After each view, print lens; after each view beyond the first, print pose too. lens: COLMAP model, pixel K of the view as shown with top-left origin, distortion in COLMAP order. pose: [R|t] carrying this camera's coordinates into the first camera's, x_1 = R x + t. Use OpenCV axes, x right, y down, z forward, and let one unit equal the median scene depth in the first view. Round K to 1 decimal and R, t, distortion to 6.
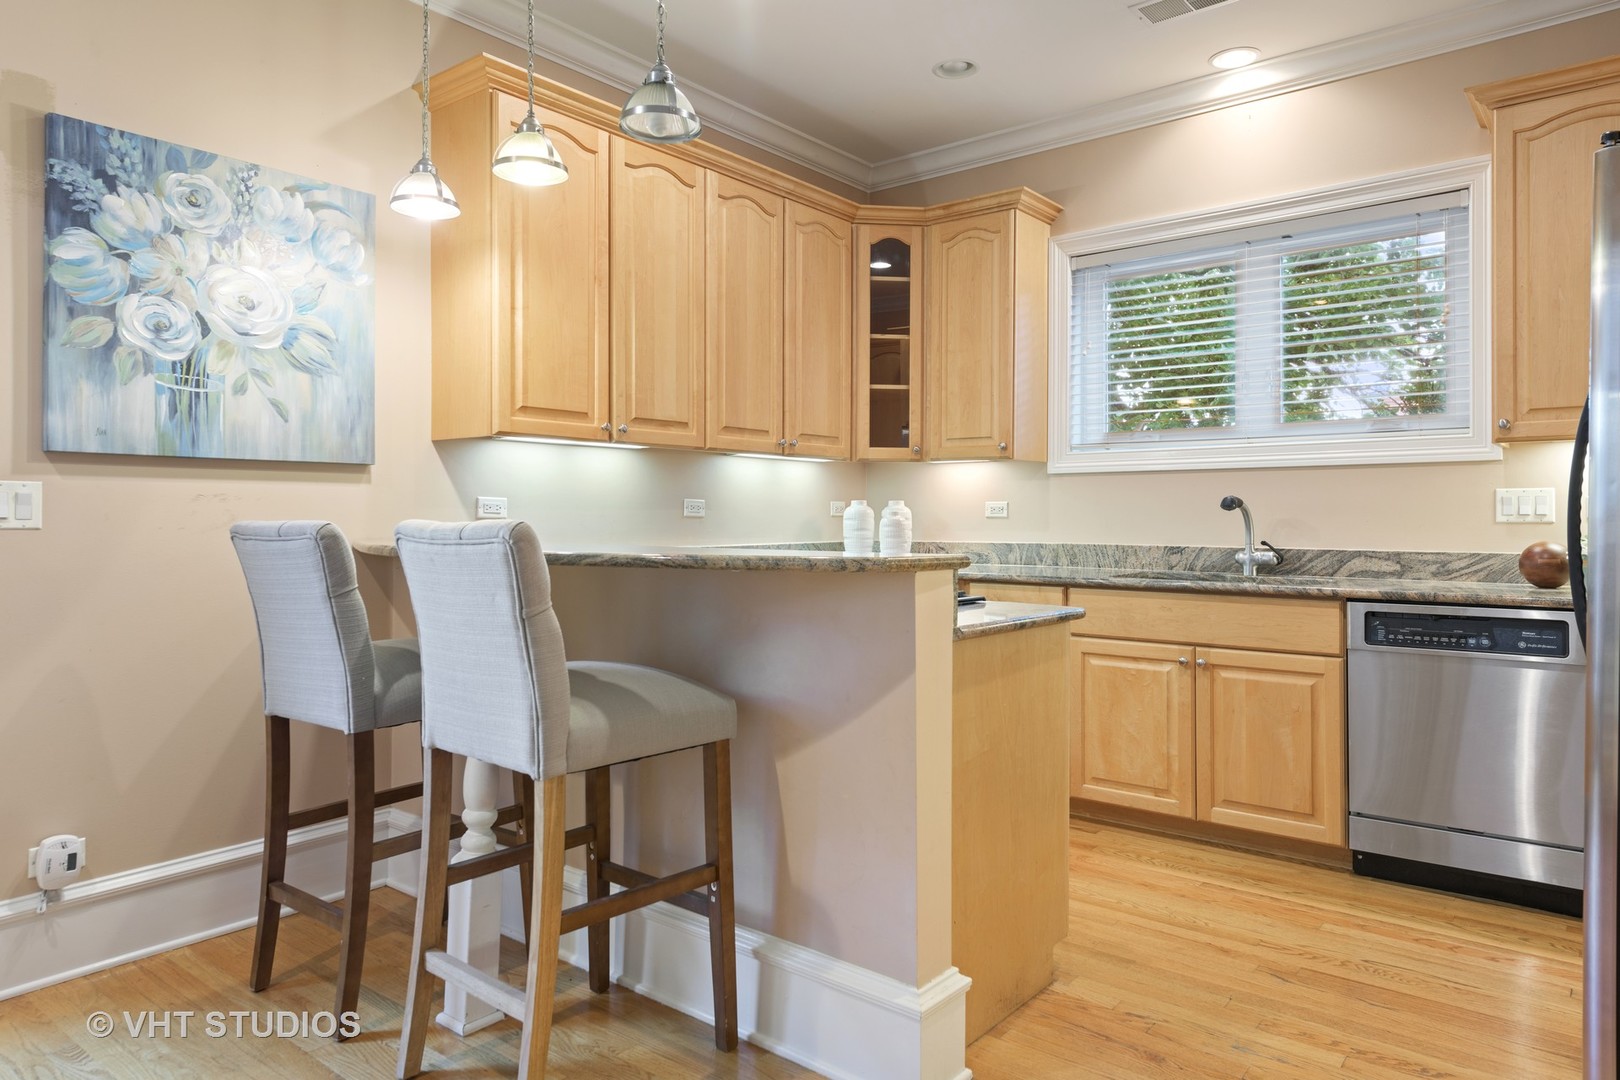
lens RADIAL K [[1034.0, 0, 821.2], [0, 1034.0, 514.6], [0, 0, 1]] dist [0.014240, -0.004668]
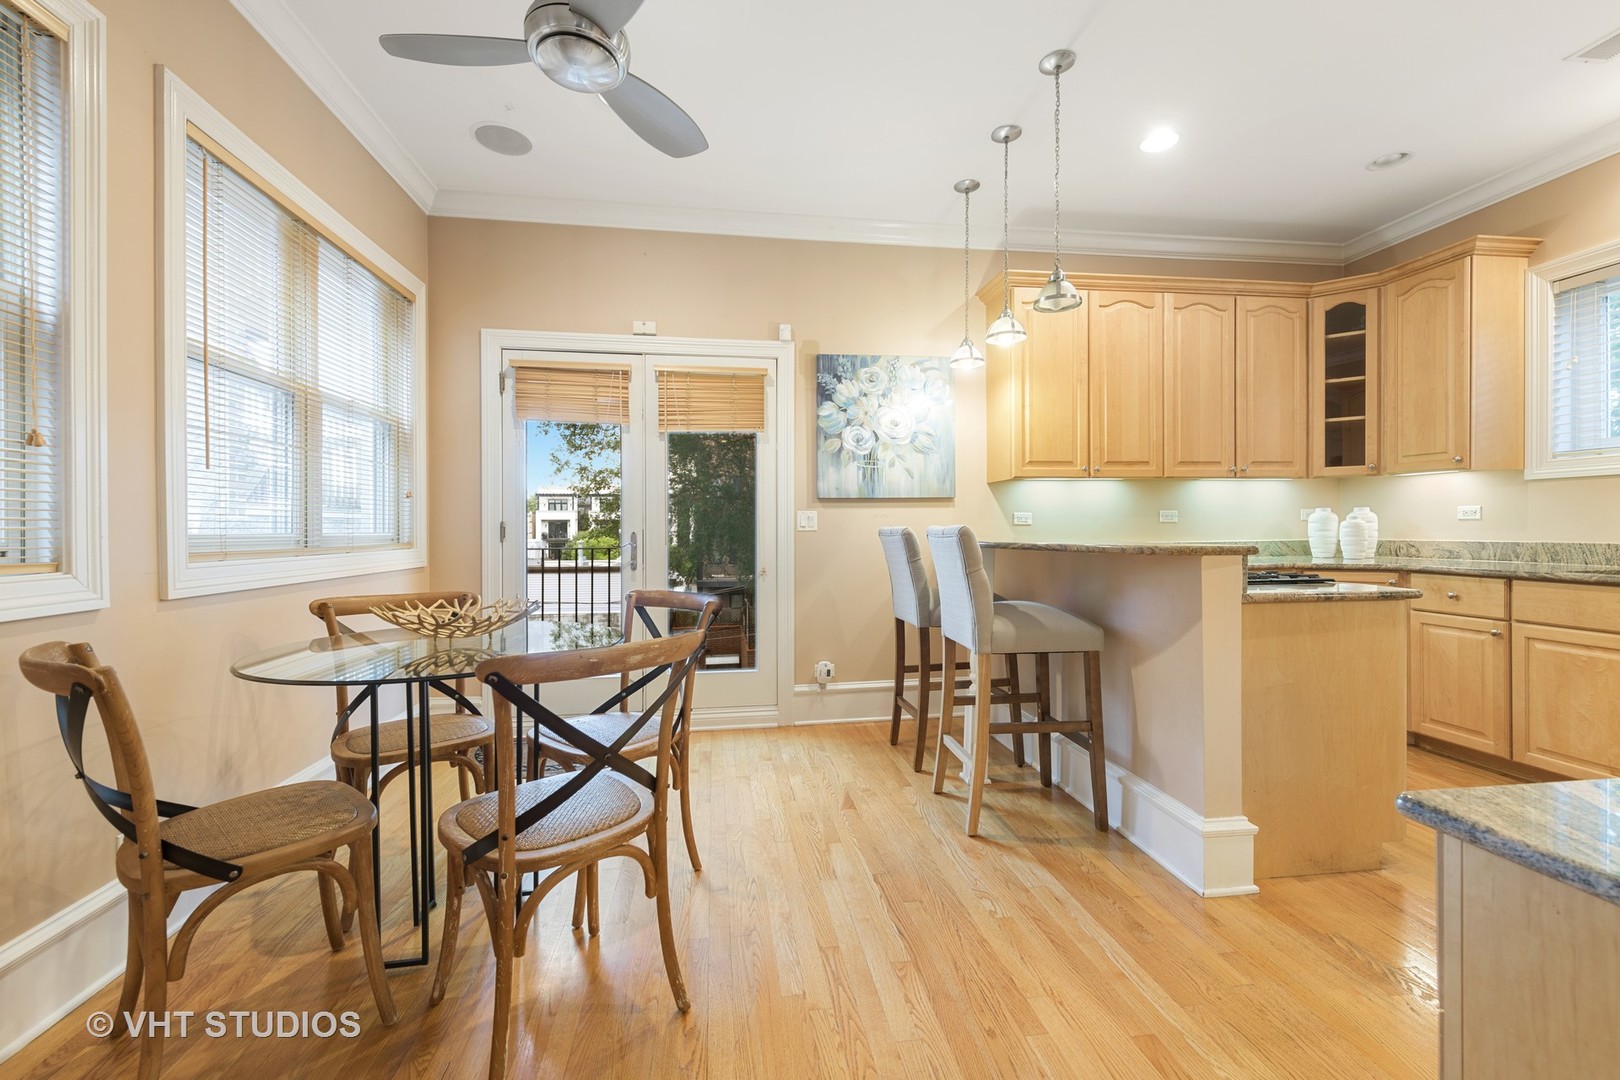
lens RADIAL K [[697.4, 0, 810.2], [0, 697.4, 533.5], [0, 0, 1]] dist [-0.001117, -0.000414]
pose [[0.722004, -0.001586, -0.691887, 0.298431], [0.012206, 0.999871, 0.010446, 0.002137], [0.691781, -0.015987, 0.721930, -0.137668]]
